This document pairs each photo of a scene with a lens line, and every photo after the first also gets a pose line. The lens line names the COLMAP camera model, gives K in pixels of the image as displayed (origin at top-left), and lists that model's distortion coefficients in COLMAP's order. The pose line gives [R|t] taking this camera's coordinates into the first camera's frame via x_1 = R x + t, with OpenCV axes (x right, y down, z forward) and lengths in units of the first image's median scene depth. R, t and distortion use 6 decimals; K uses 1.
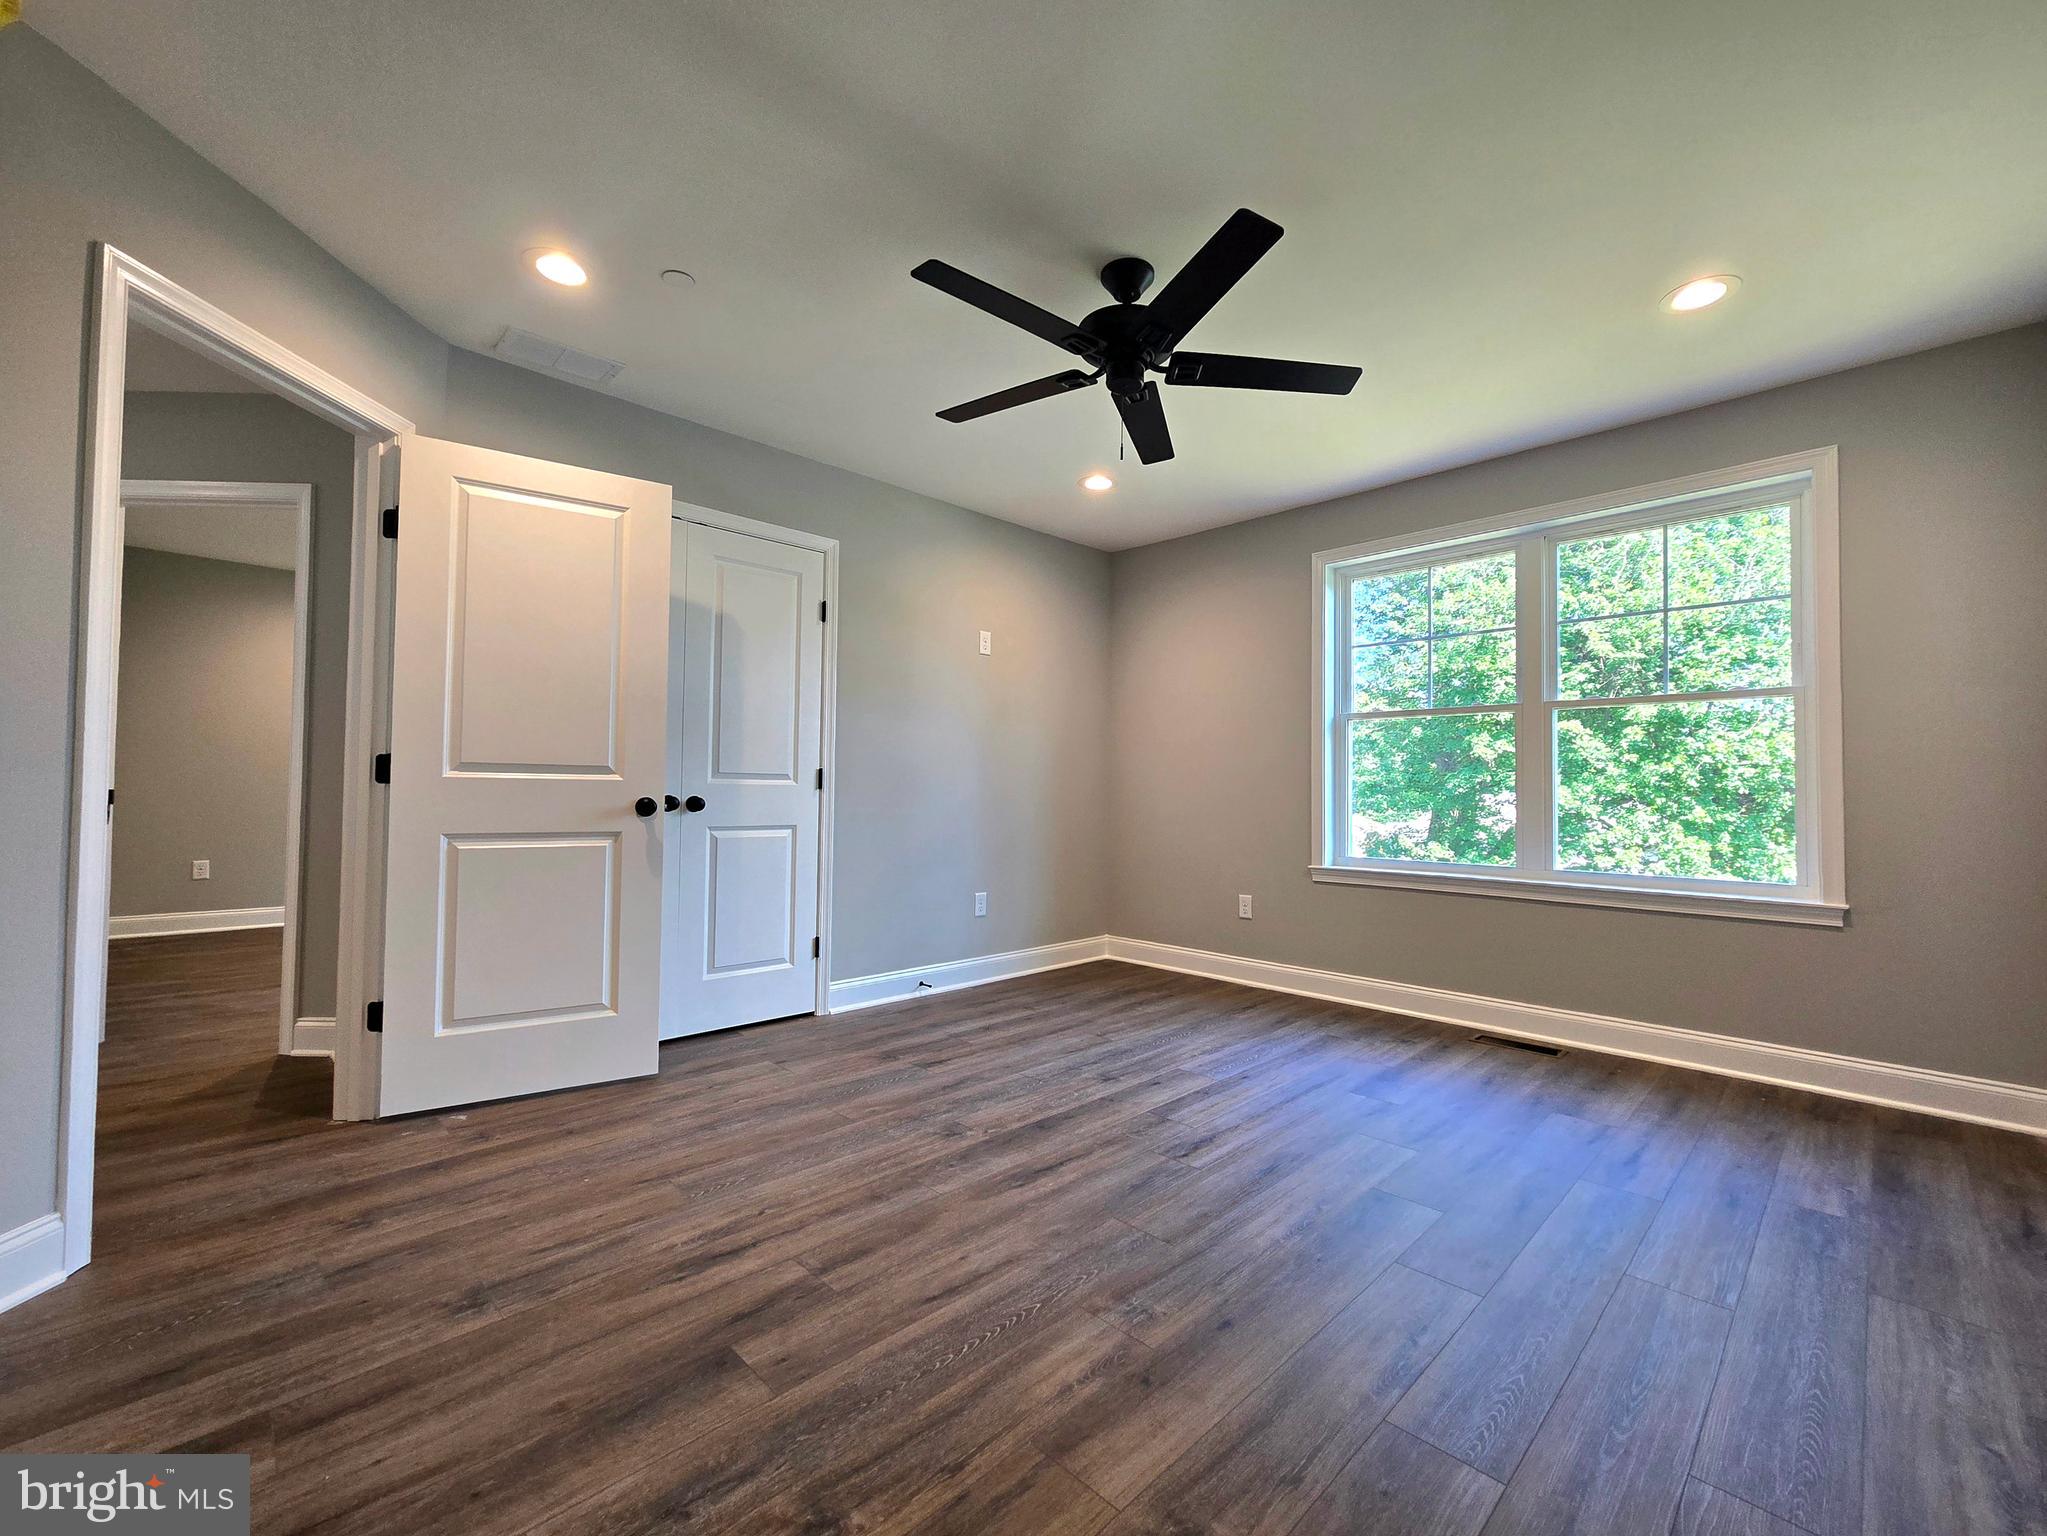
lens RADIAL K [[865.2, 0, 1032.5], [0, 865.2, 781.9], [0, 0, 1]] dist [-0.003086, 0.003162]
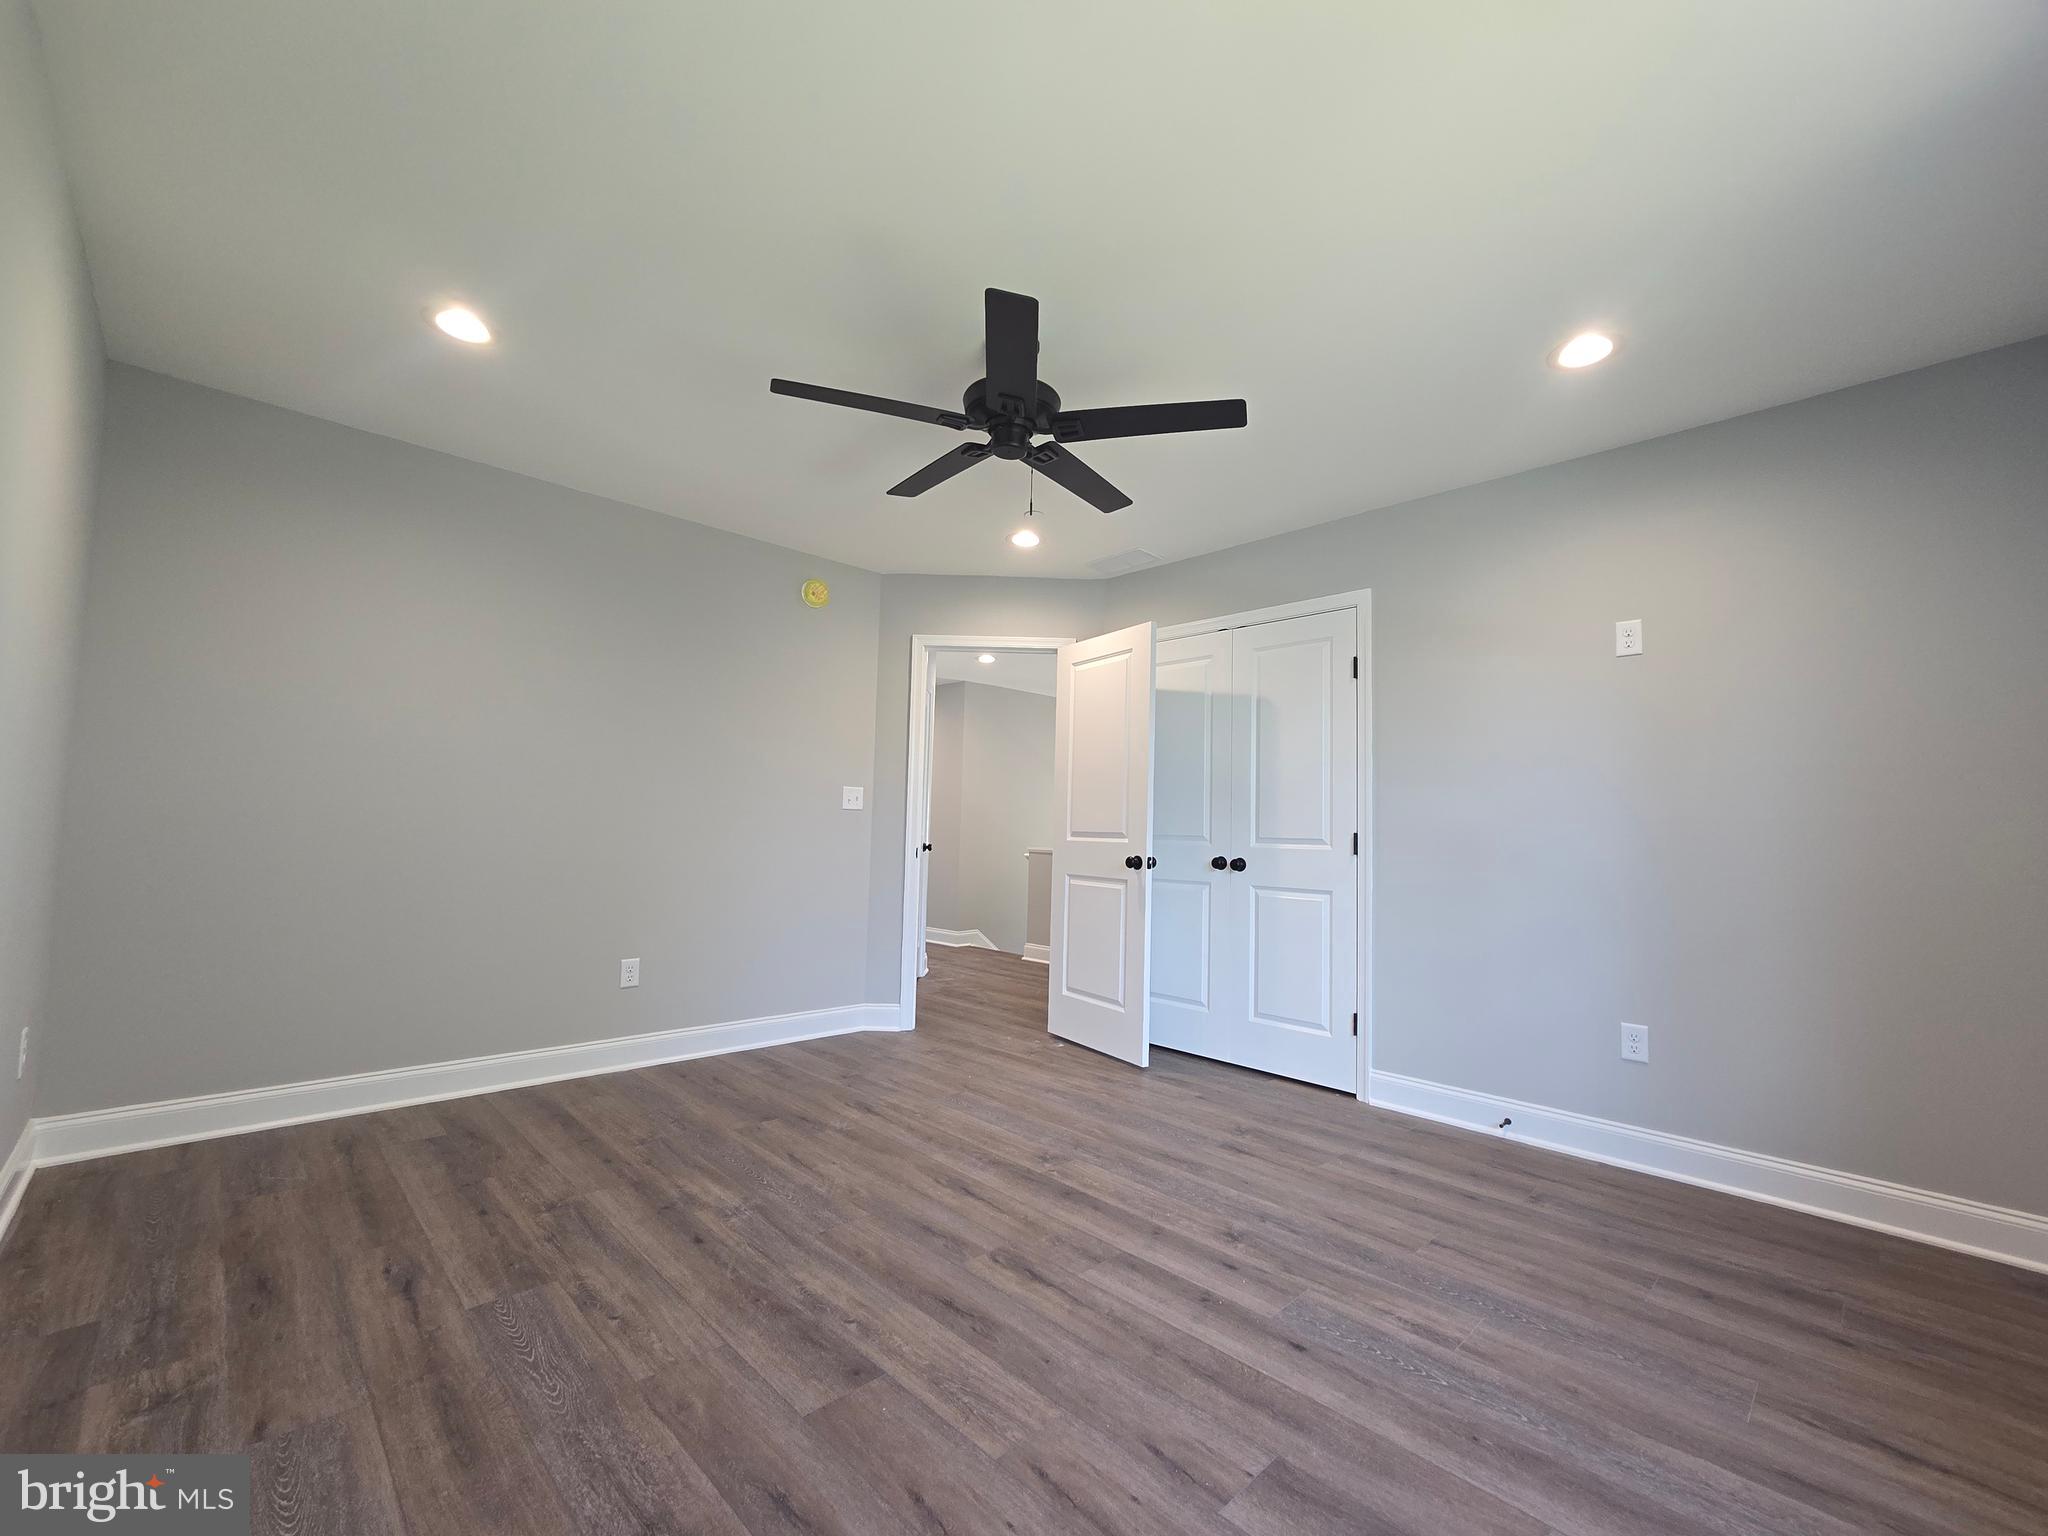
lens RADIAL K [[836.4, 0, 1033.2], [0, 836.4, 781.8], [0, 0, 1]] dist [-0.006625, 0.004677]
pose [[-0.009050, -0.077073, -0.996984, 0.918317], [-0.016072, 0.996908, -0.076921, 0.006874], [0.999830, 0.015327, -0.010261, 0.894881]]
